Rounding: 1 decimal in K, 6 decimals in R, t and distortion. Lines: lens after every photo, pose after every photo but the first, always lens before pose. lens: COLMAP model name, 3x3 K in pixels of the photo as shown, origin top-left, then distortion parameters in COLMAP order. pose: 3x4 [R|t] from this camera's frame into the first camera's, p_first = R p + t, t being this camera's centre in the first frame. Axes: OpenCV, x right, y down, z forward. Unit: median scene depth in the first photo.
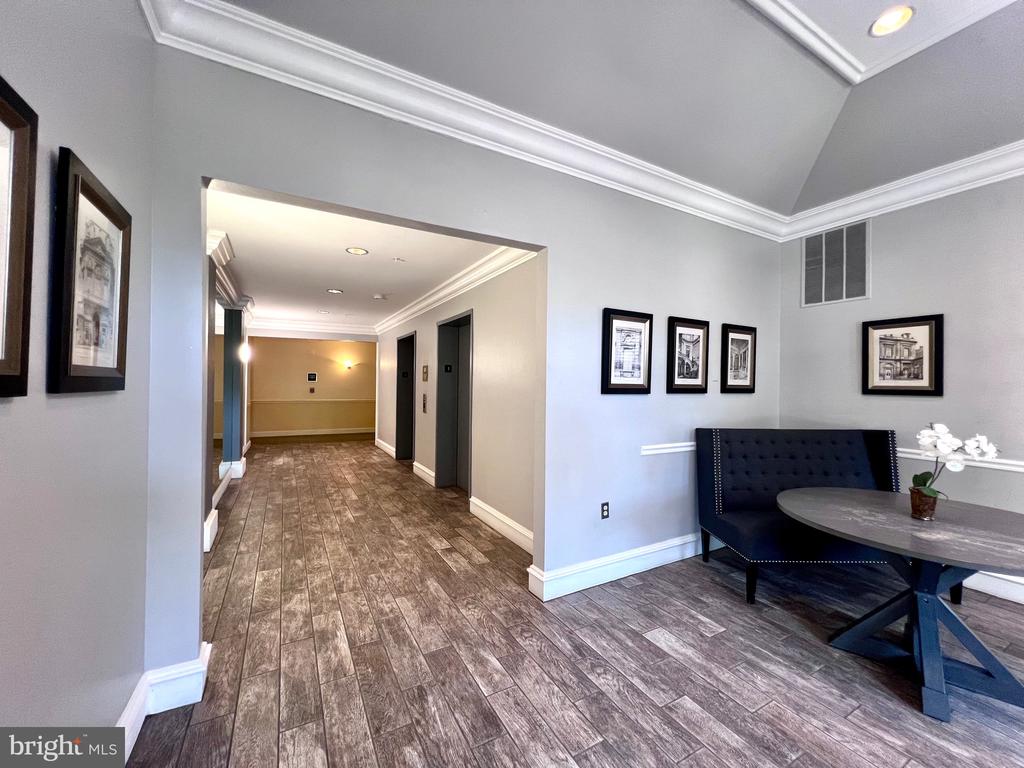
lens RADIAL K [[408.3, 0, 508.1], [0, 408.3, 381.8], [0, 0, 1]] dist [-0.001217, 0.000807]
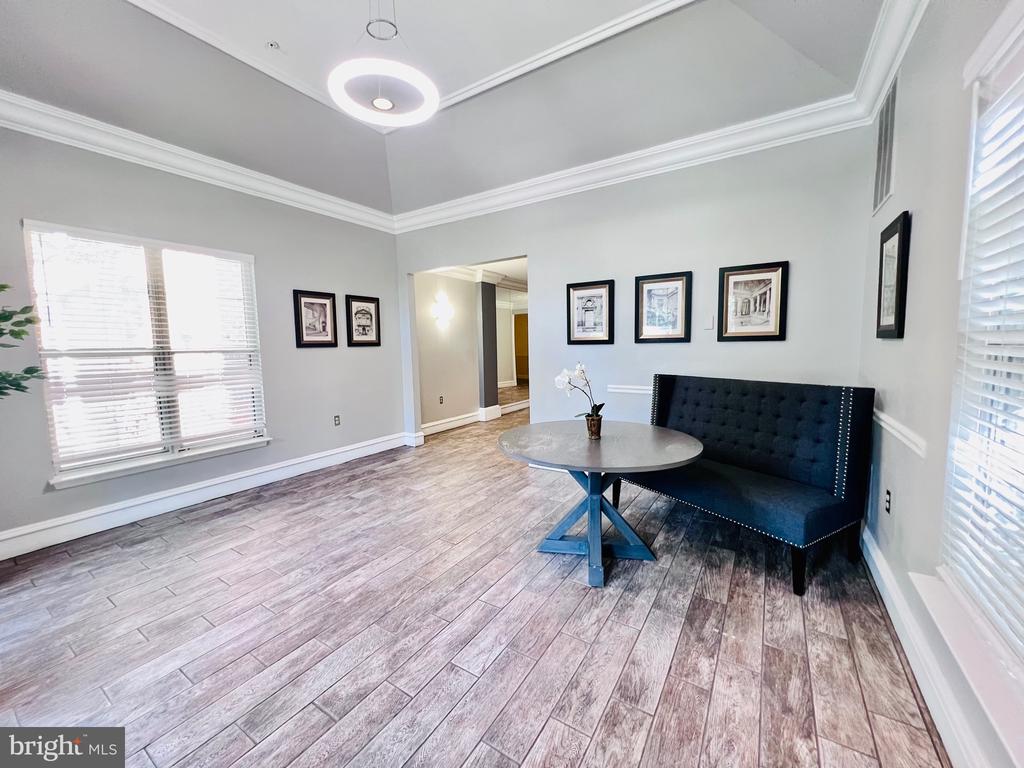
lens RADIAL K [[408.3, 0, 508.1], [0, 408.3, 381.8], [0, 0, 1]] dist [-0.001217, 0.000807]
pose [[0.473193, 0.061080, -0.878839, 1.338714], [0.029890, 0.995906, 0.085310, 0.029339], [0.880452, -0.066637, 0.469430, 0.119320]]
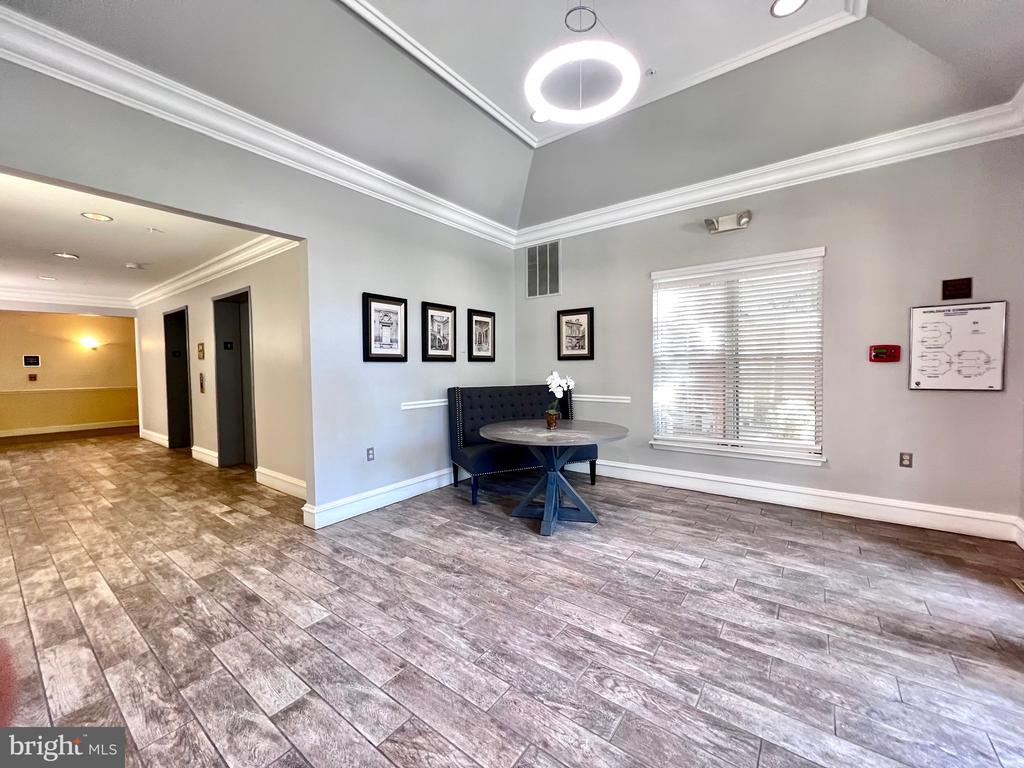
lens RADIAL K [[408.3, 0, 508.1], [0, 408.3, 381.8], [0, 0, 1]] dist [-0.001217, 0.000807]
pose [[0.912699, -0.038151, 0.406847, 0.115996], [0.020690, 0.998670, 0.047233, 0.038956], [-0.408108, -0.034692, 0.912274, -0.306401]]
